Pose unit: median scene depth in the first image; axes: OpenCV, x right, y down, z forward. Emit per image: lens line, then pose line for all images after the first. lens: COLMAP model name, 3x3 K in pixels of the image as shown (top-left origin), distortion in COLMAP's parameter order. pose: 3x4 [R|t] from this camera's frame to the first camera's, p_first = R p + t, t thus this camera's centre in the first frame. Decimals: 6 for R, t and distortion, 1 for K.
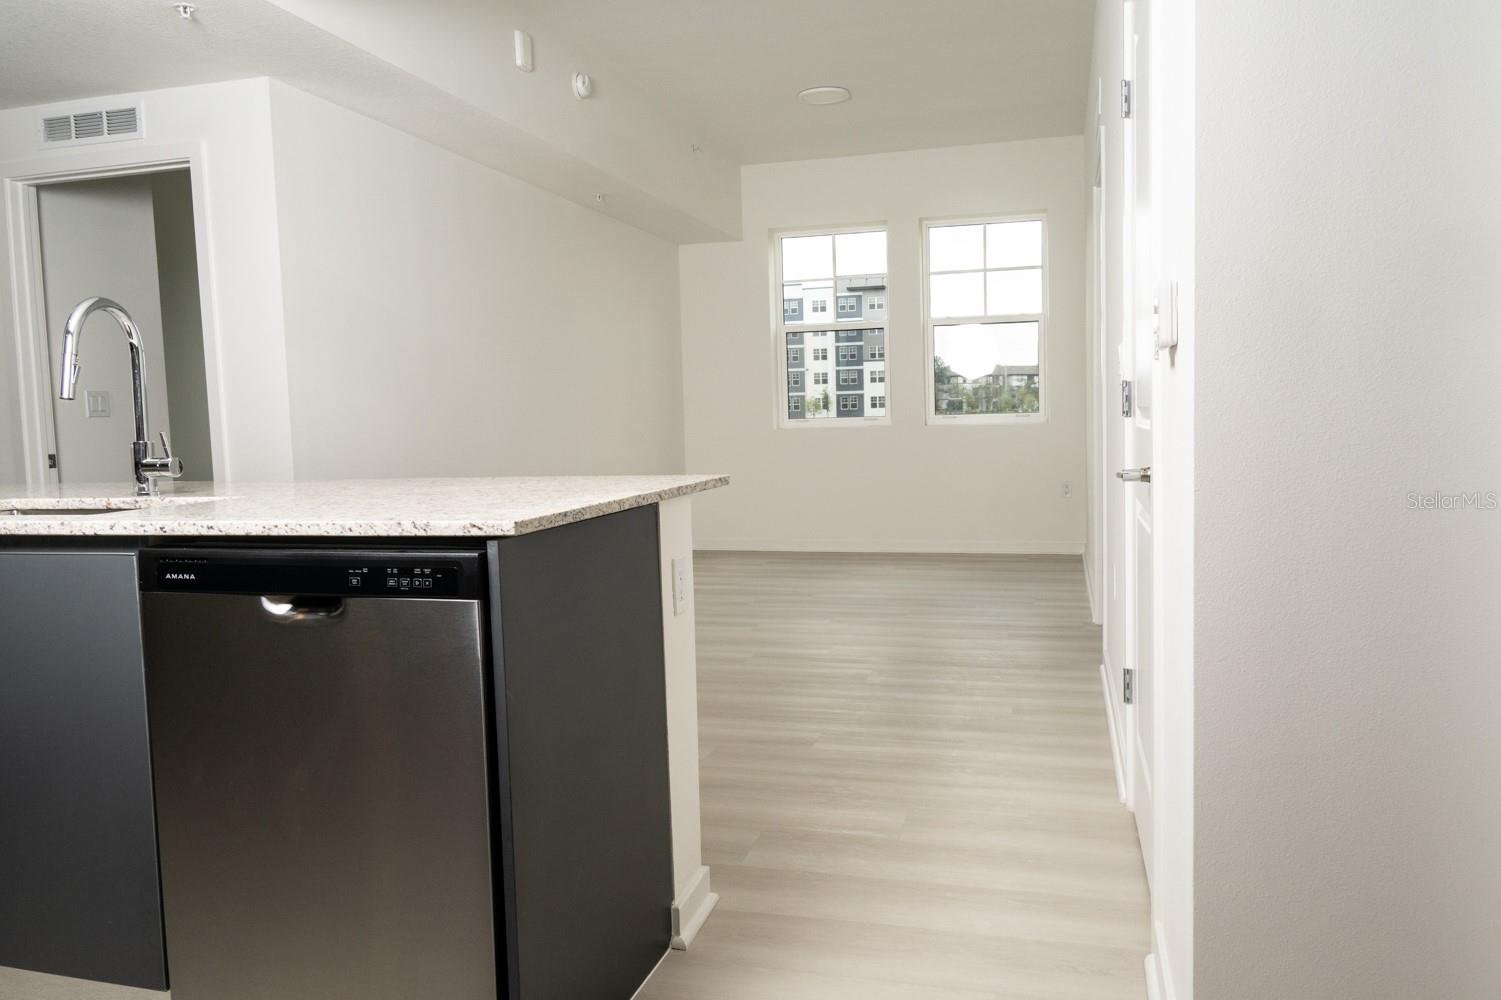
lens RADIAL K [[1146.1, 0, 760.1], [0, 1146.1, 488.8], [0, 0, 1]] dist [0.020234, -0.022390]
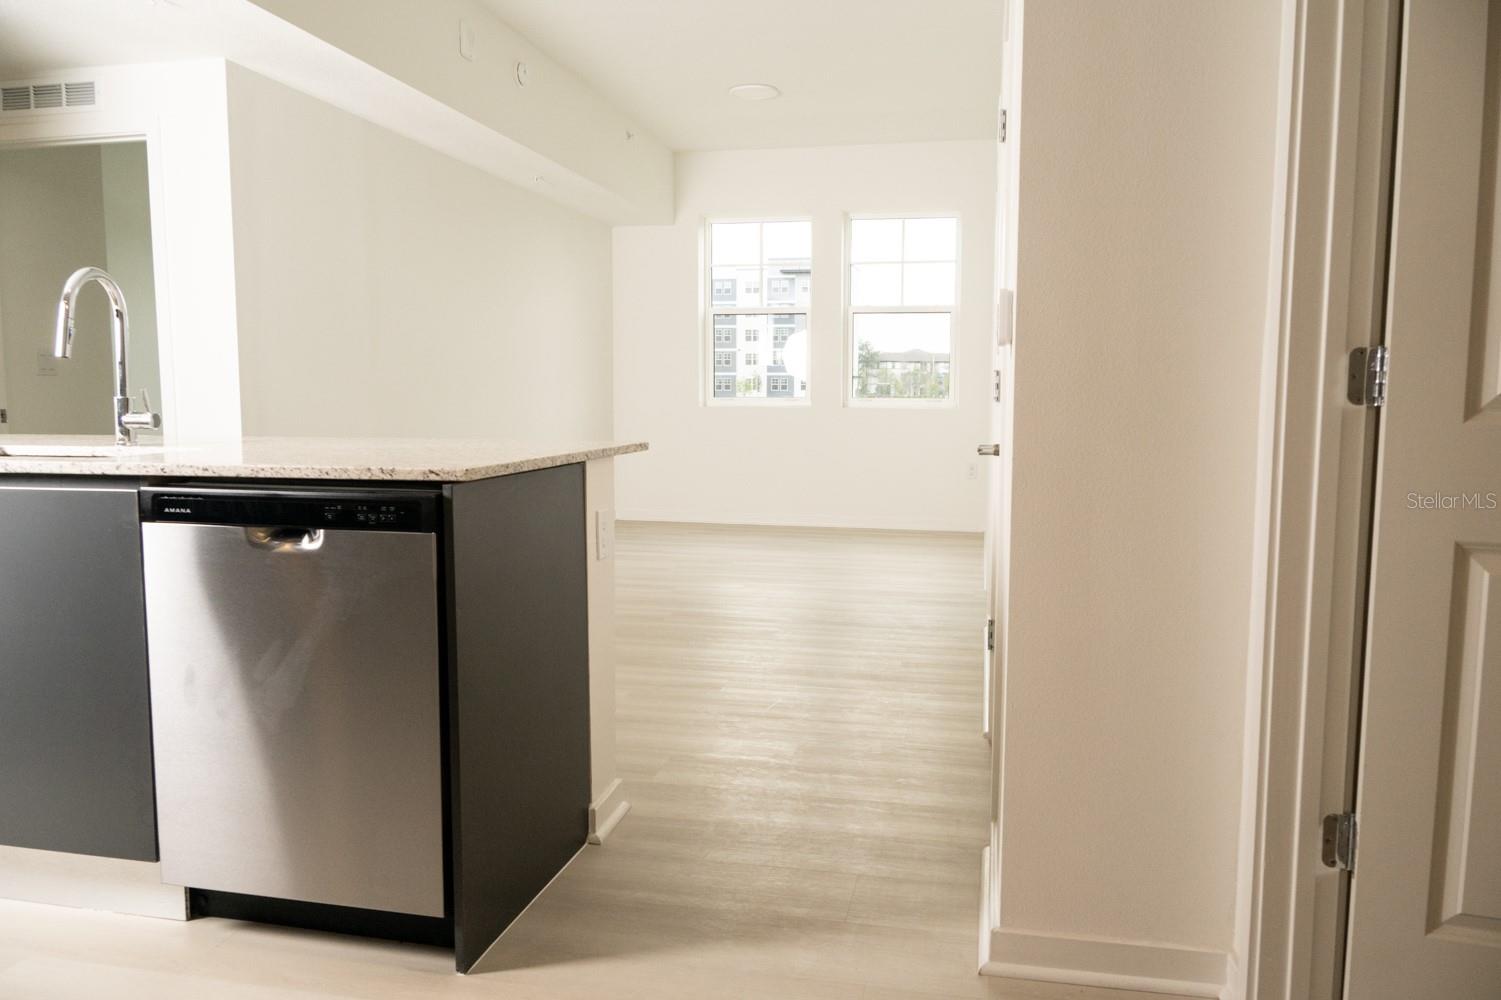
lens RADIAL K [[1146.1, 0, 763.6], [0, 1146.1, 491.5], [0, 0, 1]] dist [0.020234, -0.022390]
pose [[0.997683, 0.024127, 0.063619, 0.017347], [-0.025370, 0.999501, 0.018802, 0.014142], [-0.063134, -0.020372, 0.997797, -0.164066]]
